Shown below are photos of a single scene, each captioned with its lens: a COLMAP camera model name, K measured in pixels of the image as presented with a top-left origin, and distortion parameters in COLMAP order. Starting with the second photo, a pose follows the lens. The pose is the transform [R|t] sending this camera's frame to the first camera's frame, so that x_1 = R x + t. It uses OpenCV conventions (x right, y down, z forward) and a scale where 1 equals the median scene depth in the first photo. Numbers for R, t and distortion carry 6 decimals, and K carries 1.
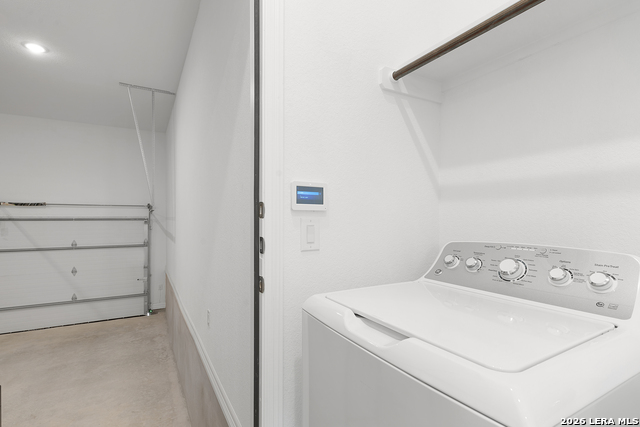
lens RADIAL K [[314.6, 0, 319.3], [0, 314.6, 216.0], [0, 0, 1]] dist [0.000655, 0.000103]
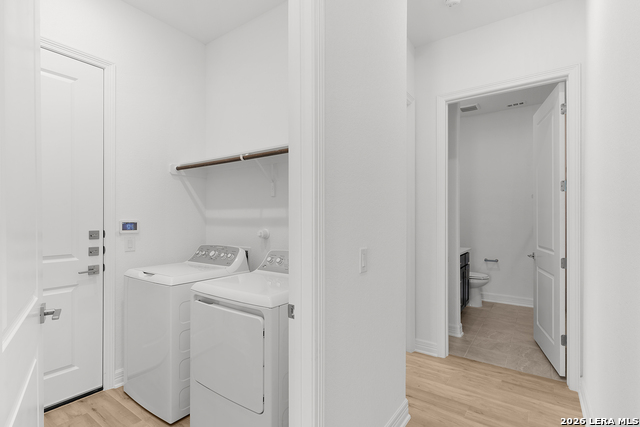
lens RADIAL K [[314.6, 0, 319.3], [0, 314.6, 216.0], [0, 0, 1]] dist [0.000655, 0.000103]
pose [[0.907278, 0.002036, 0.420527, 0.240448], [0.001725, 0.999962, -0.008563, -0.113099], [-0.420528, 0.008494, 0.907240, -1.508831]]
